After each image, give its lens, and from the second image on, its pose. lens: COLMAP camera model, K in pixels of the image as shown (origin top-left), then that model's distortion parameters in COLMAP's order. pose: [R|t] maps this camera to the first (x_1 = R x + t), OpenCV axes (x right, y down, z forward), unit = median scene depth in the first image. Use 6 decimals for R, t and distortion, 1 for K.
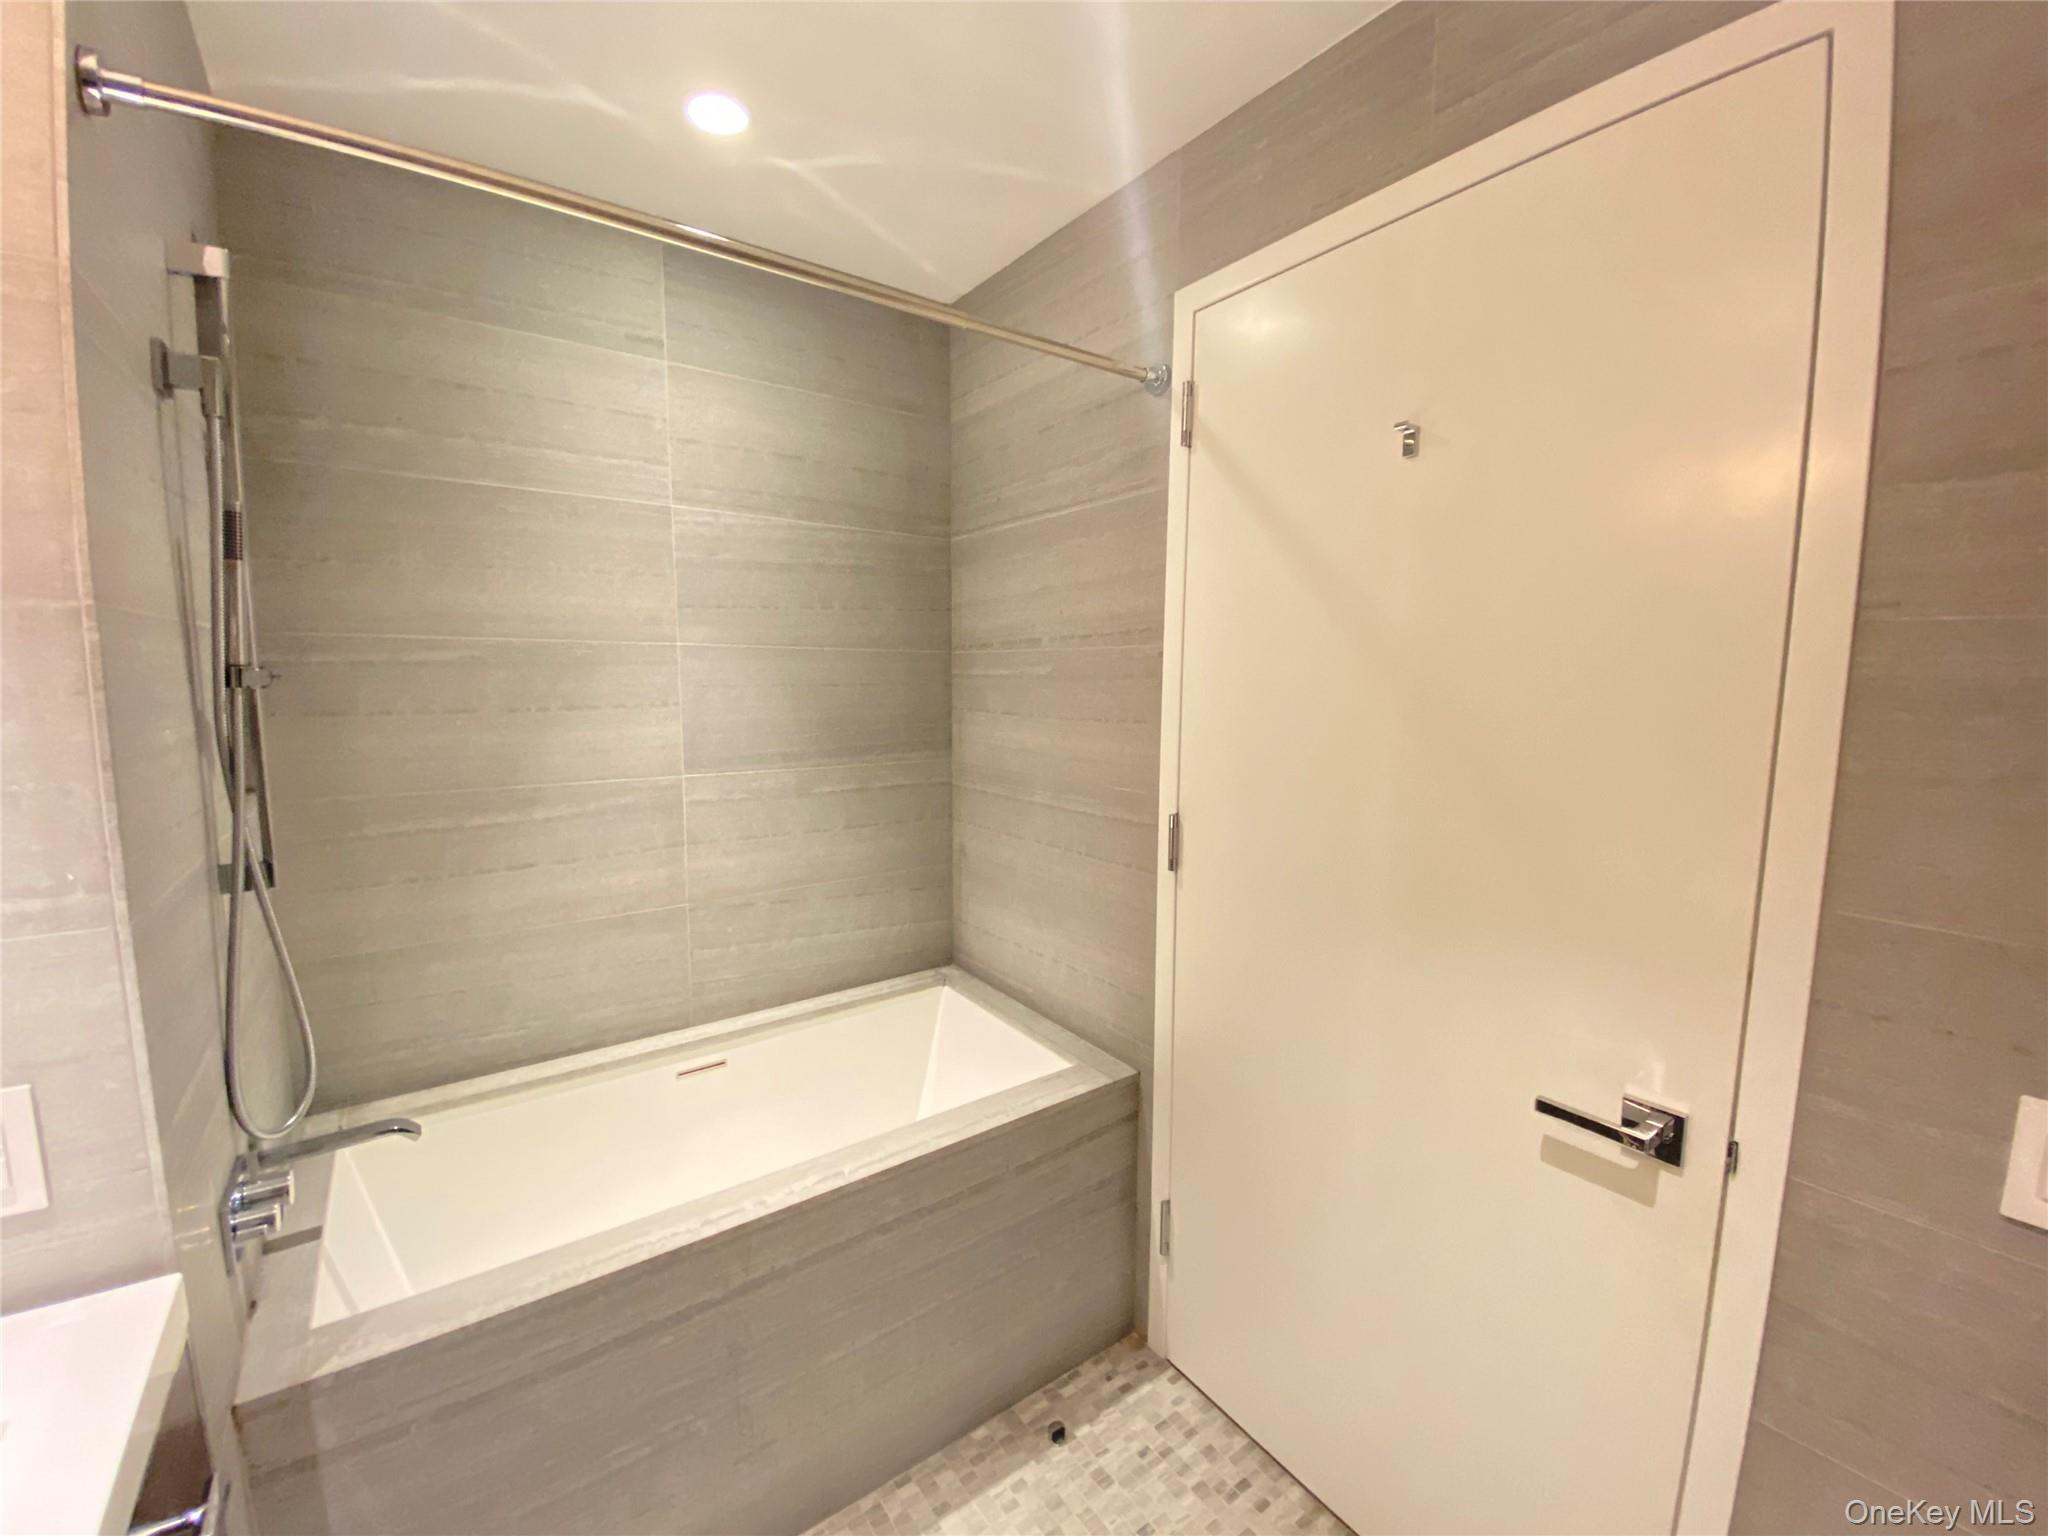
lens RADIAL K [[840.7, 0, 1012.4], [0, 840.7, 765.2], [0, 0, 1]] dist [-0.016059, -0.000168]
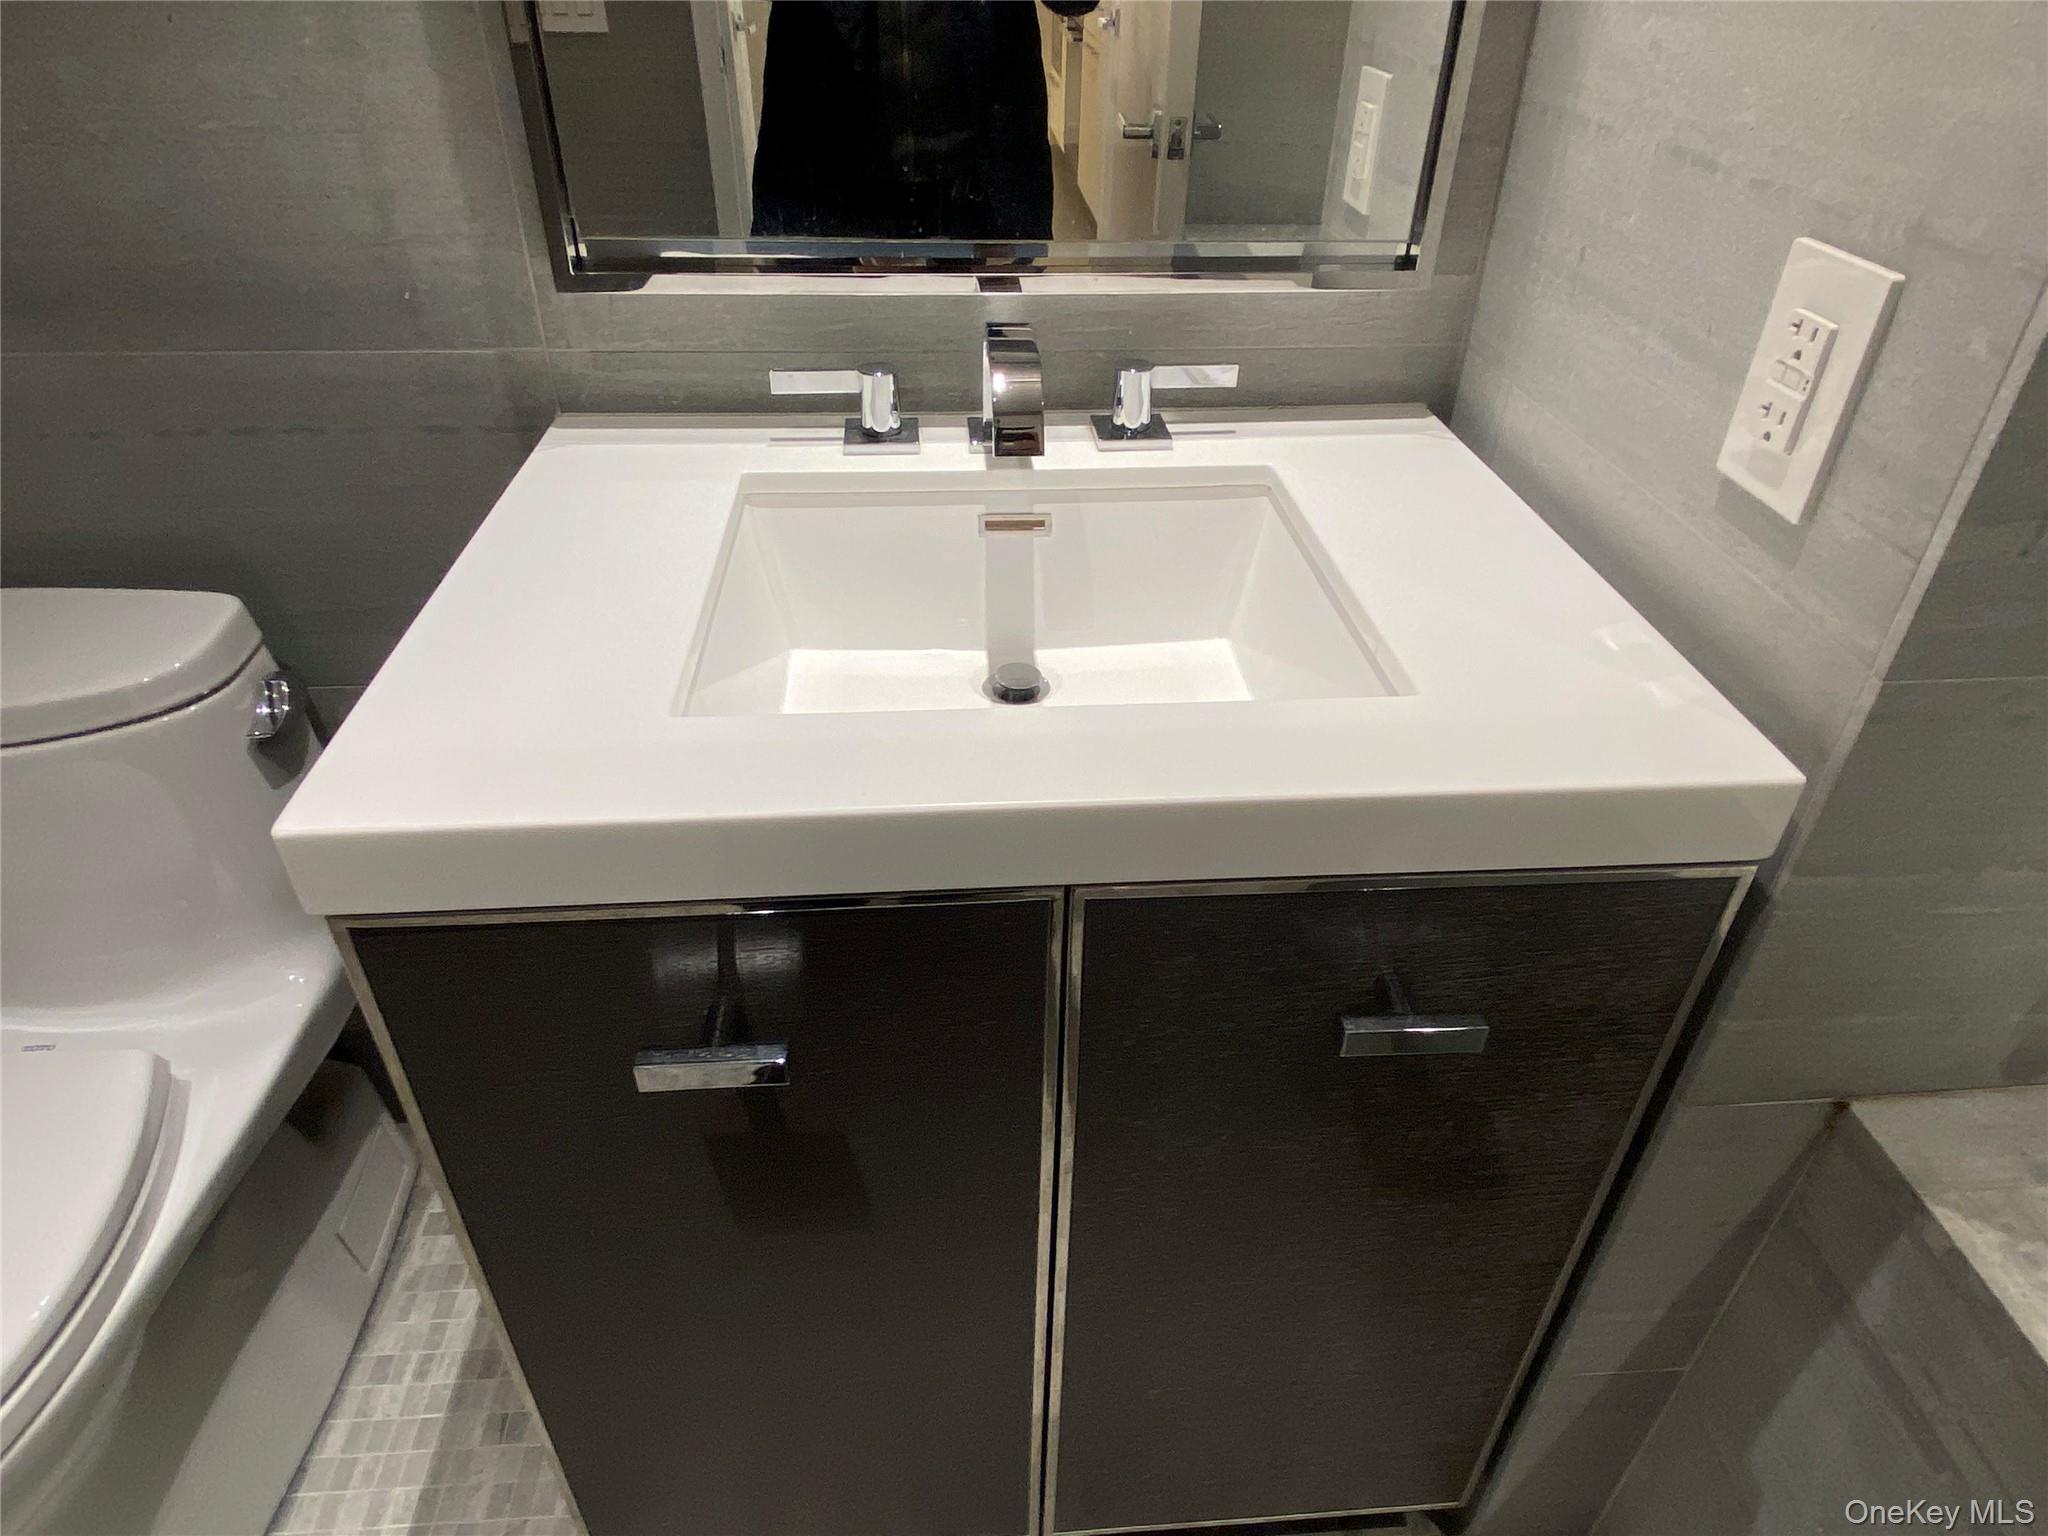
lens RADIAL K [[1244.2, 0, 1024.0], [0, 1244.2, 768.0], [0, 0, 1]] dist [0.008794, -0.000327]
pose [[-0.515205, 0.478726, -0.710904, -0.238810], [-0.114738, 0.783470, 0.610745, 0.208121], [0.849352, 0.396227, -0.348720, 0.862376]]
